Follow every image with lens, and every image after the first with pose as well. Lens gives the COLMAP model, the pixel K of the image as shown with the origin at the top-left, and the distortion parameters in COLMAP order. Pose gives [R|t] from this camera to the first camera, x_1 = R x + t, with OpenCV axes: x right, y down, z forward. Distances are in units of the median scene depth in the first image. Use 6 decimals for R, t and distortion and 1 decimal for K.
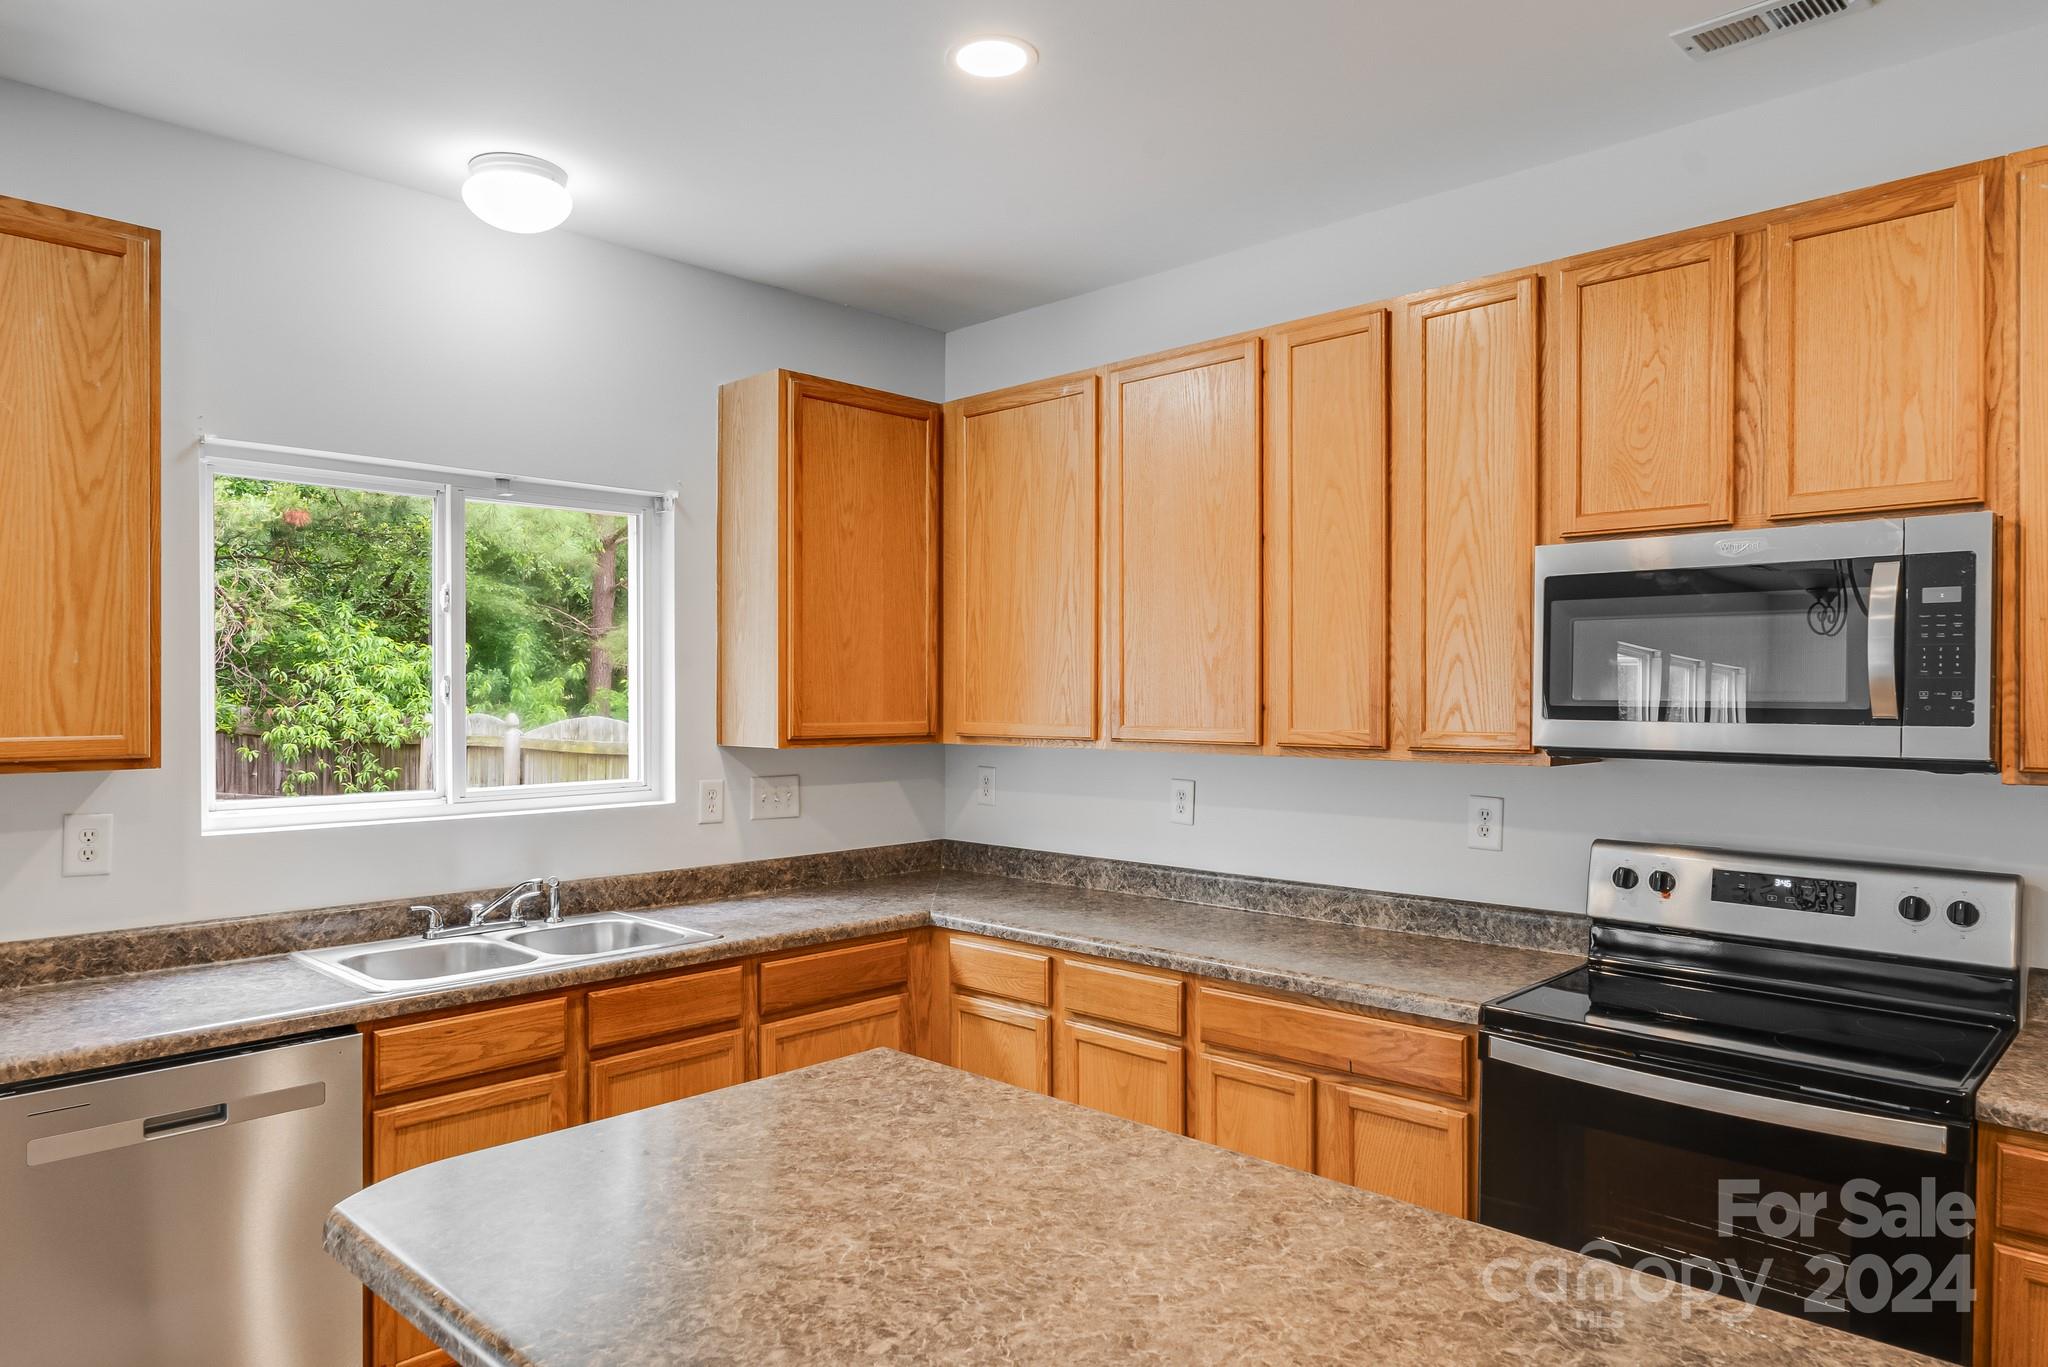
lens RADIAL K [[1290.0, 0, 1000.2], [0, 1290.0, 697.8], [0, 0, 1]] dist [-0.004681, -0.000033]
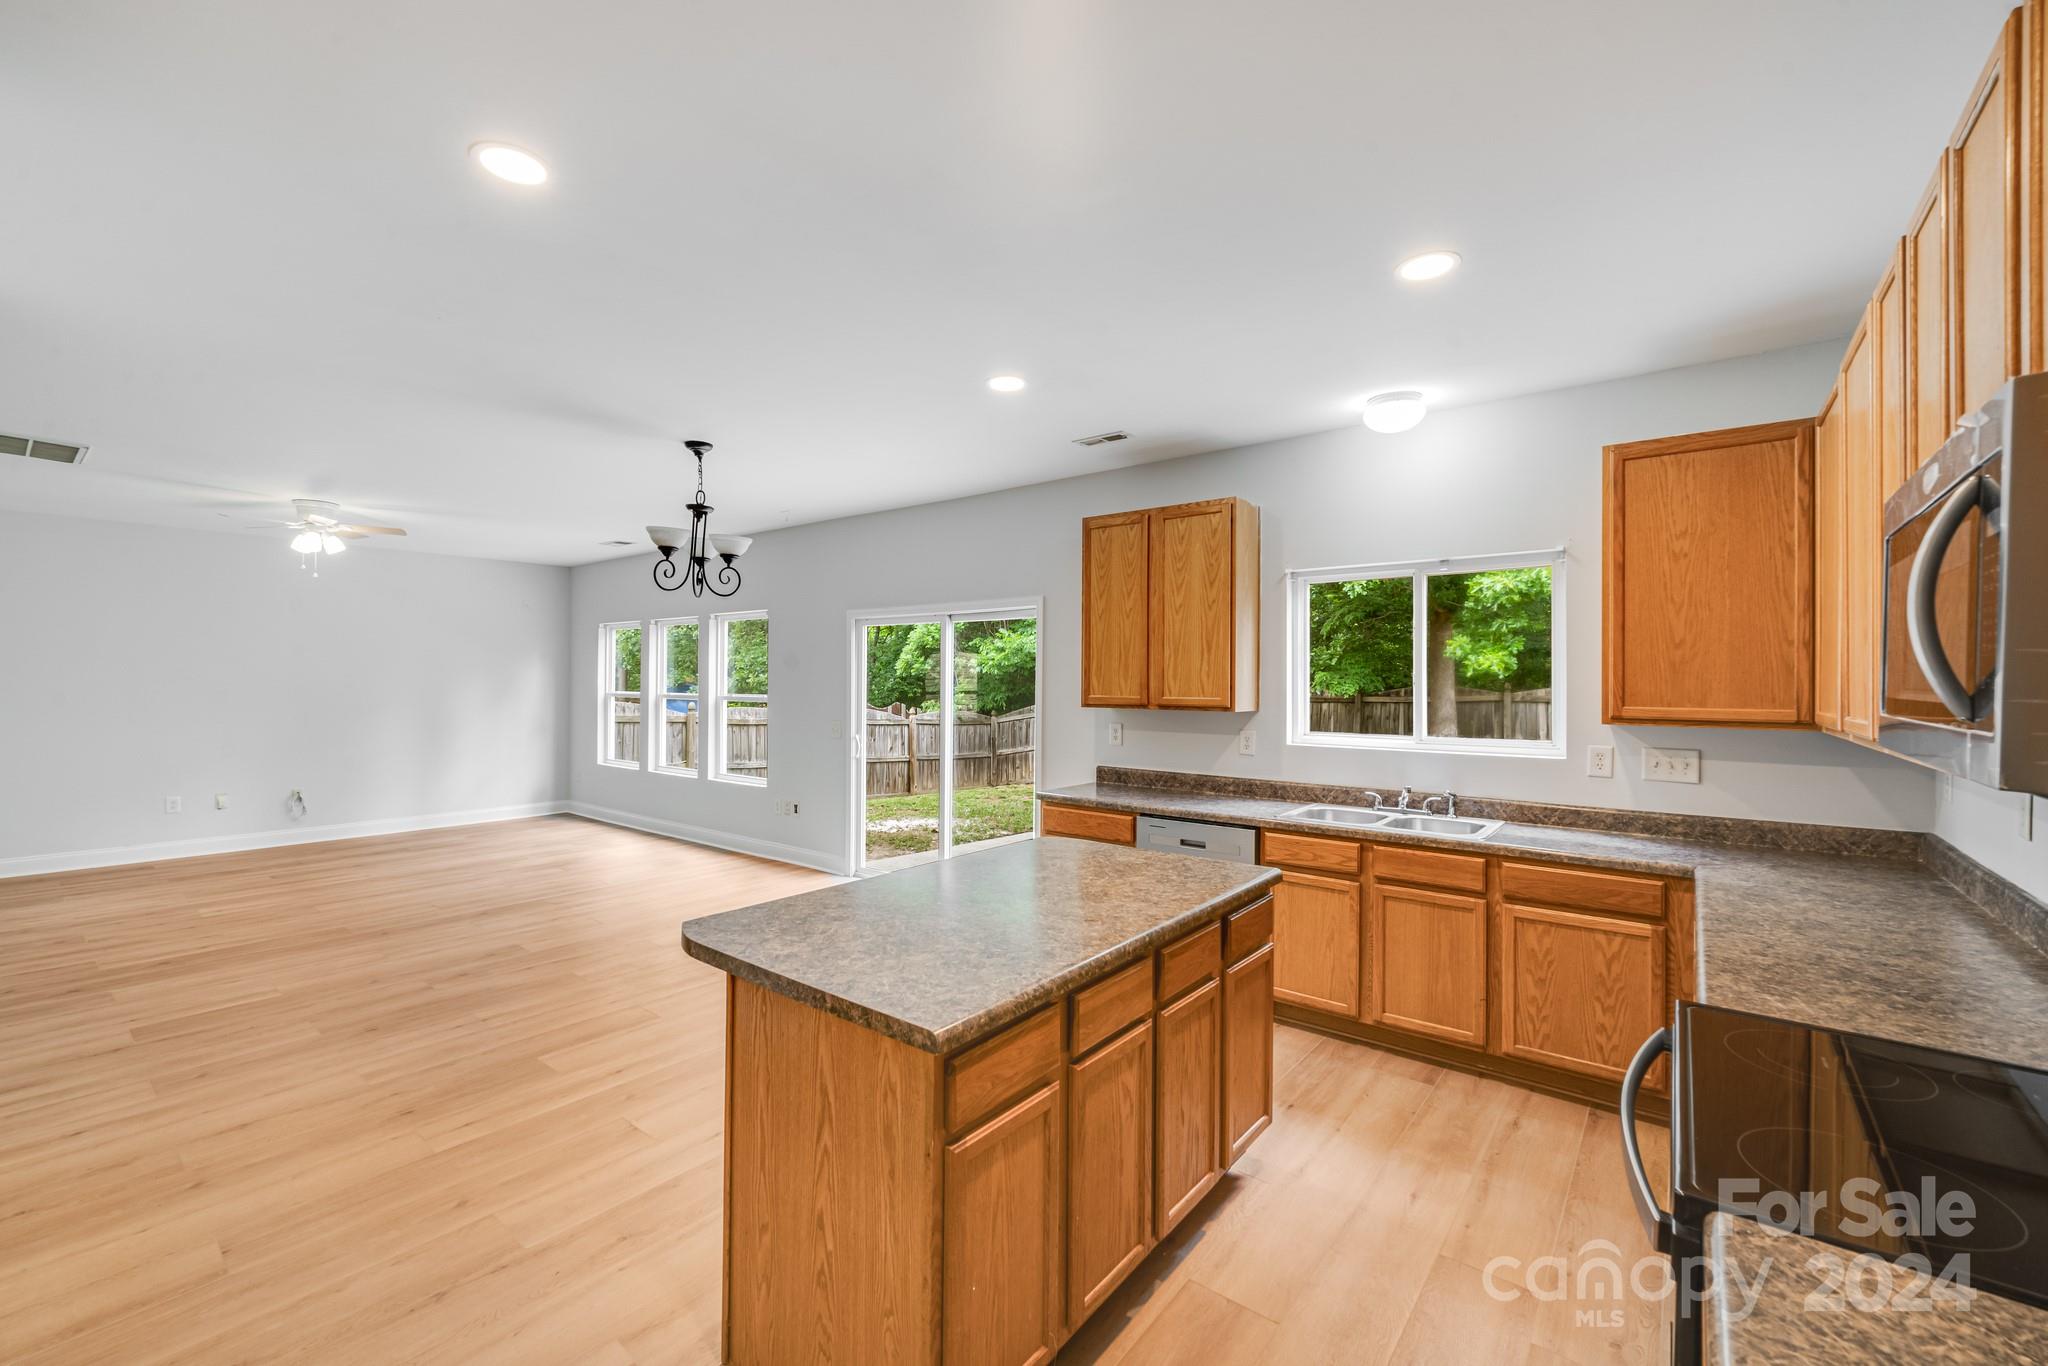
lens RADIAL K [[847.3, 0, 1015.7], [0, 847.3, 678.7], [0, 0, 1]] dist [-0.000236, -0.000139]
pose [[0.095680, -0.004032, -0.995404, 0.817105], [-0.010752, 0.999929, -0.005084, 0.003235], [0.995354, 0.011189, 0.095630, 0.368682]]
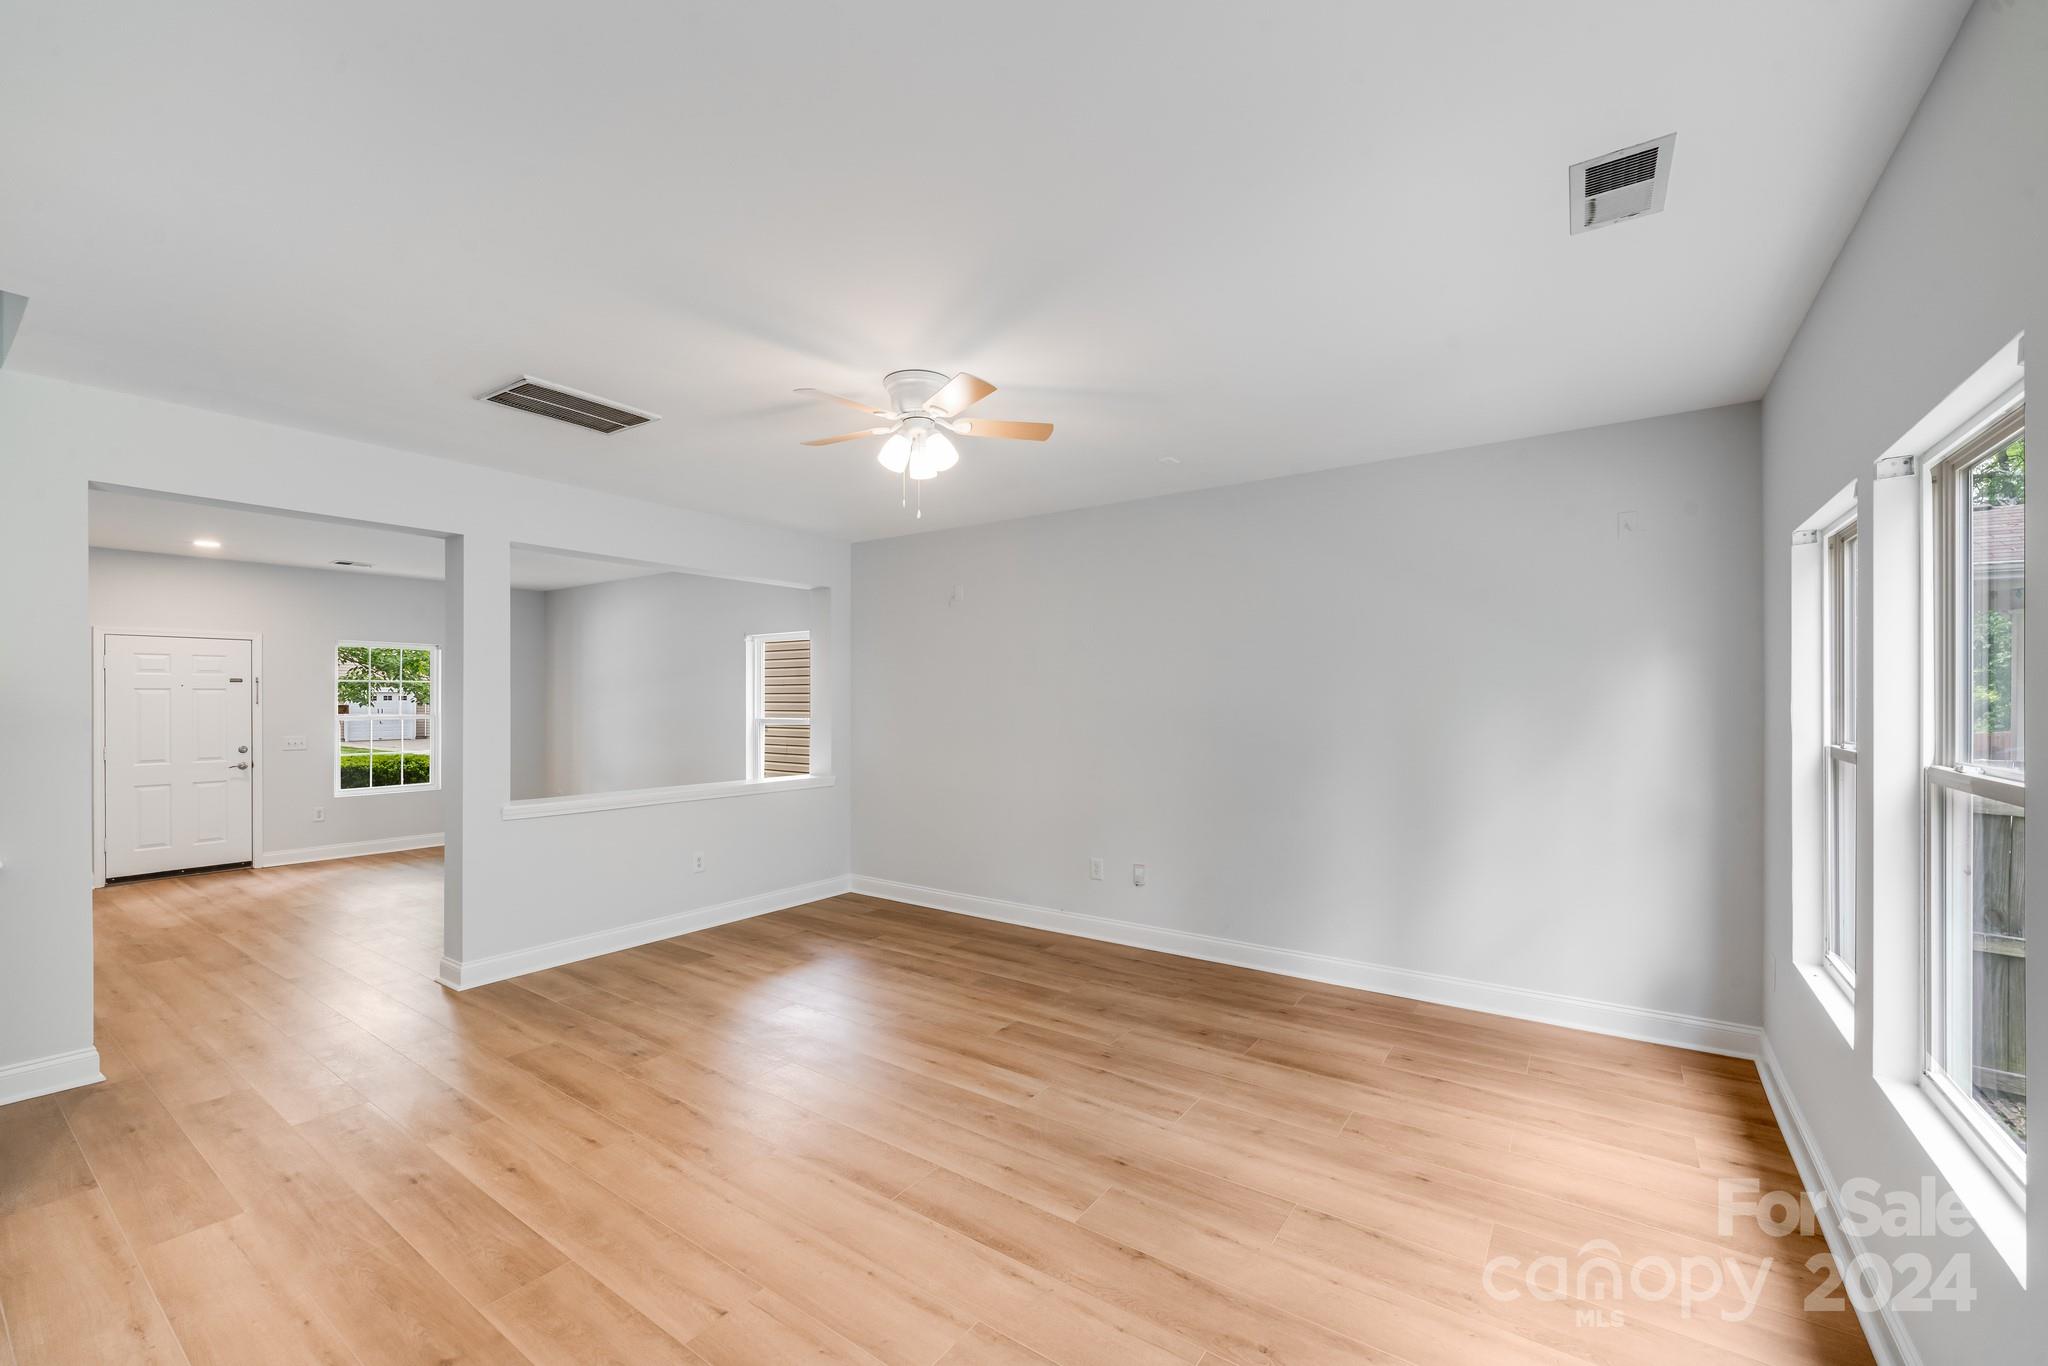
lens RADIAL K [[831.1, 0, 1016.0], [0, 831.1, 685.3], [0, 0, 1]] dist [-0.002951, -0.000565]
pose [[-0.988114, -0.003204, -0.153687, -1.319112], [-0.001328, 0.999923, -0.012306, 0.000451], [0.153715, -0.011956, -0.988043, -0.011983]]
